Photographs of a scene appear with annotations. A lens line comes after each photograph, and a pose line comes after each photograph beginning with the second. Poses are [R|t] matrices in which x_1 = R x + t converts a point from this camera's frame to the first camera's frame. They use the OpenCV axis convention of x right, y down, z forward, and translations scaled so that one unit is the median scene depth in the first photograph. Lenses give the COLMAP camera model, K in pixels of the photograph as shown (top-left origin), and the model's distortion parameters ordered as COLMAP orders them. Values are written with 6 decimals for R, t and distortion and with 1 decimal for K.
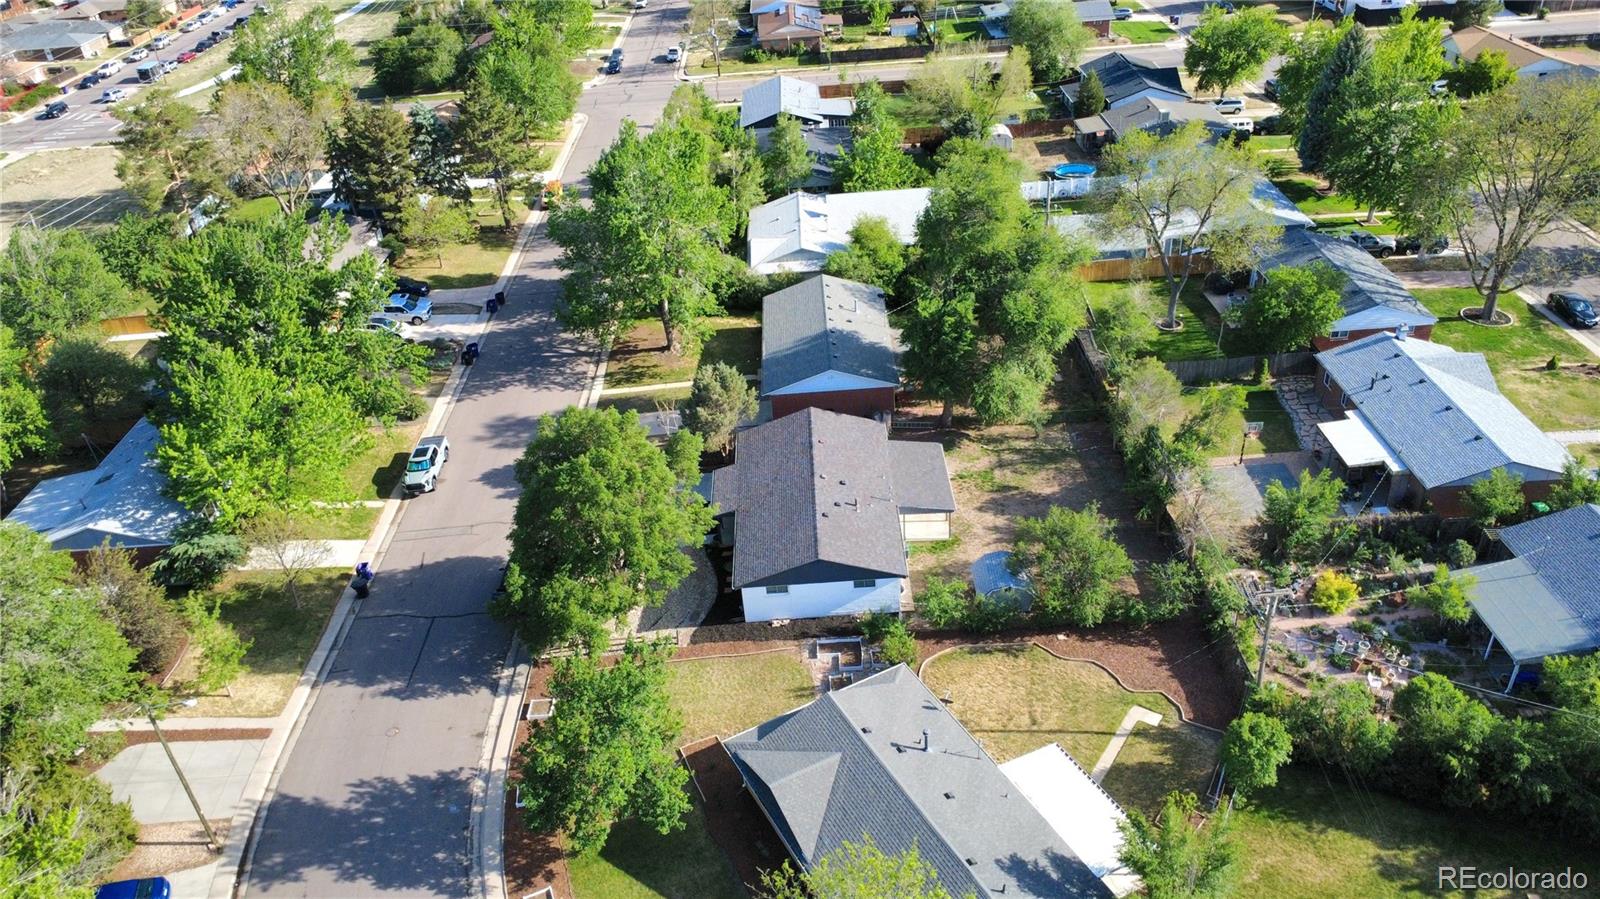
lens RADIAL K [[1164.6, 0, 800.0], [0, 1164.6, 449.5], [0, 0, 1]] dist [0.001063, -0.004428]
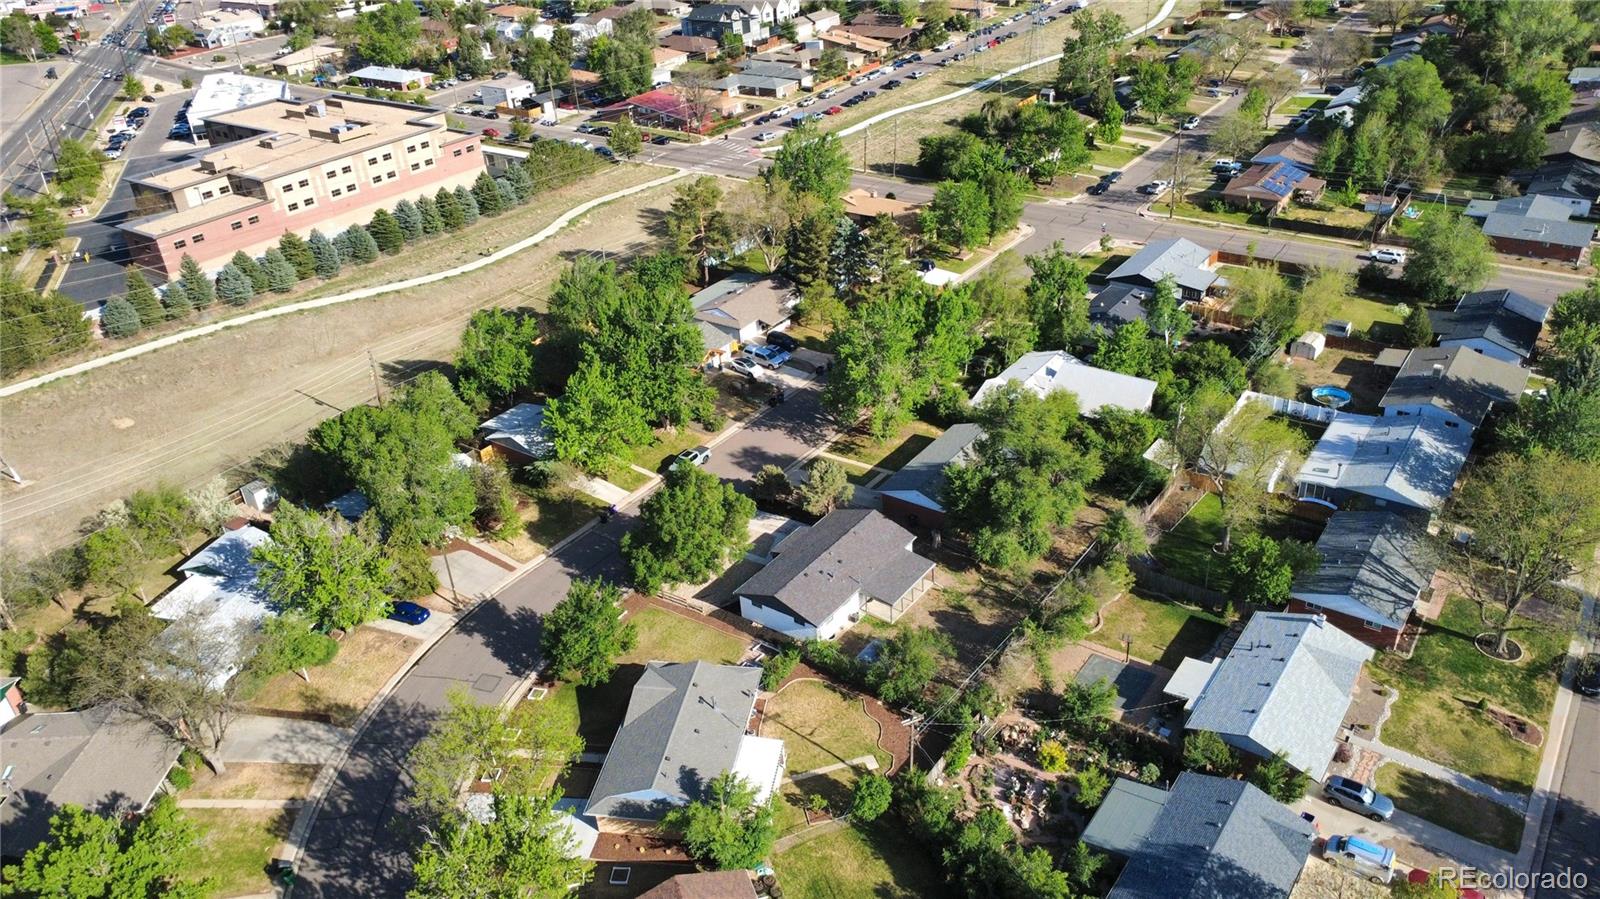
lens RADIAL K [[1164.6, 0, 800.0], [0, 1164.6, 449.5], [0, 0, 1]] dist [0.001063, -0.004428]
pose [[0.792608, 0.317198, -0.520729, 0.753719], [-0.313953, 0.944427, 0.097418, -0.245839], [0.522692, 0.086270, 0.848146, -0.355006]]
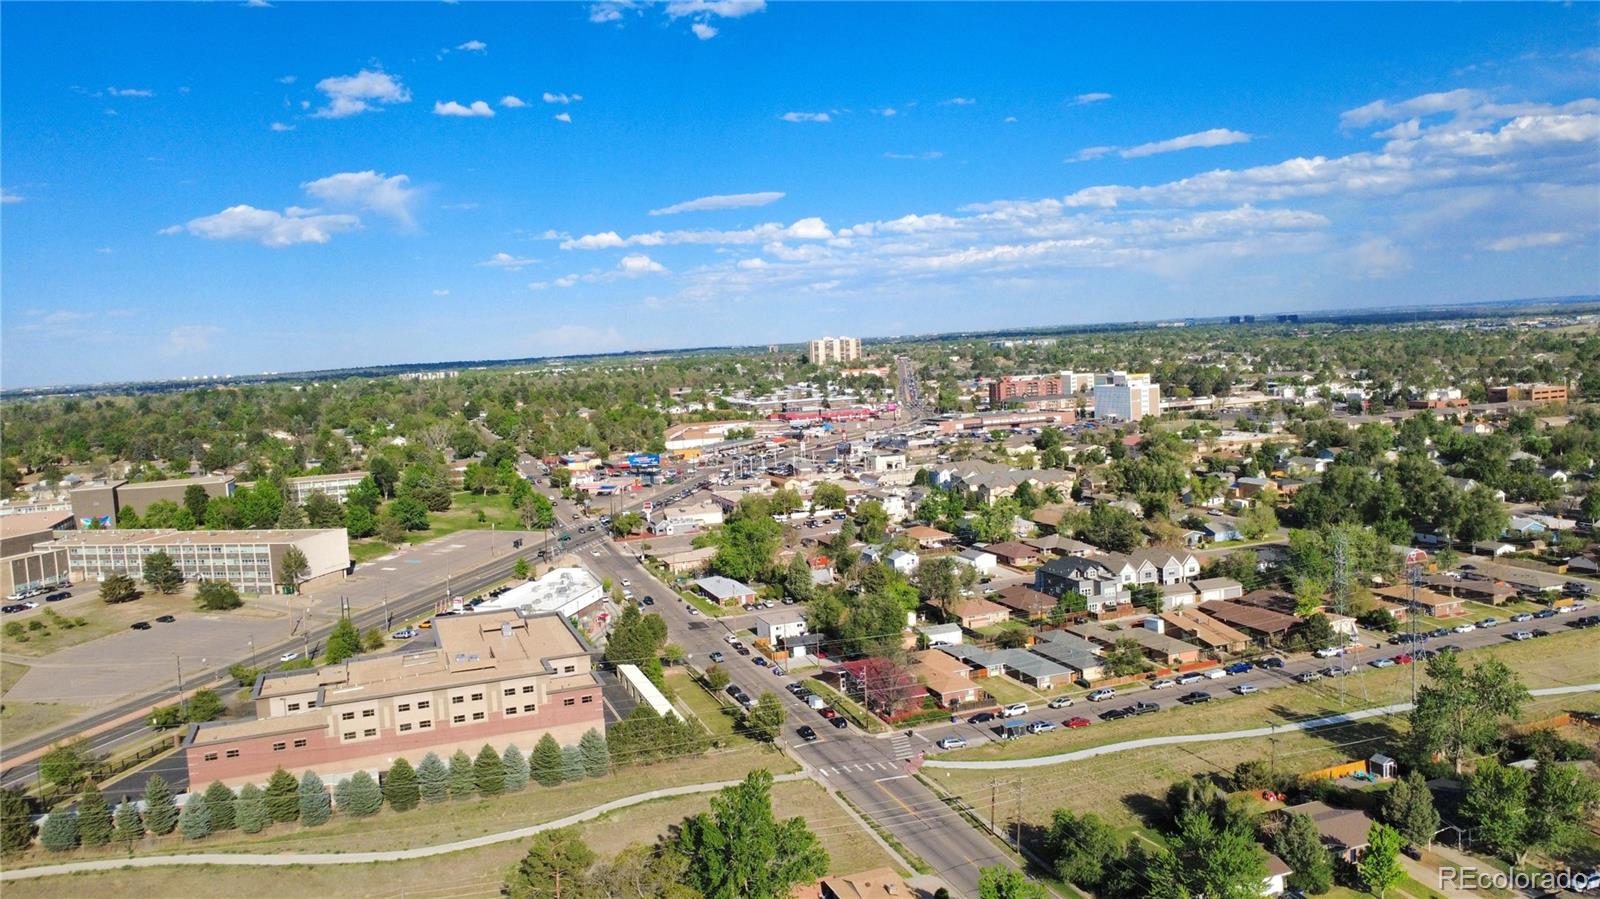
lens RADIAL K [[1164.6, 0, 800.0], [0, 1164.6, 449.5], [0, 0, 1]] dist [0.001063, -0.004428]
pose [[0.343985, 0.140540, -0.928398, 0.896655], [-0.480244, 0.875962, -0.045335, -1.086432], [0.806870, 0.461453, 0.368812, 0.864809]]
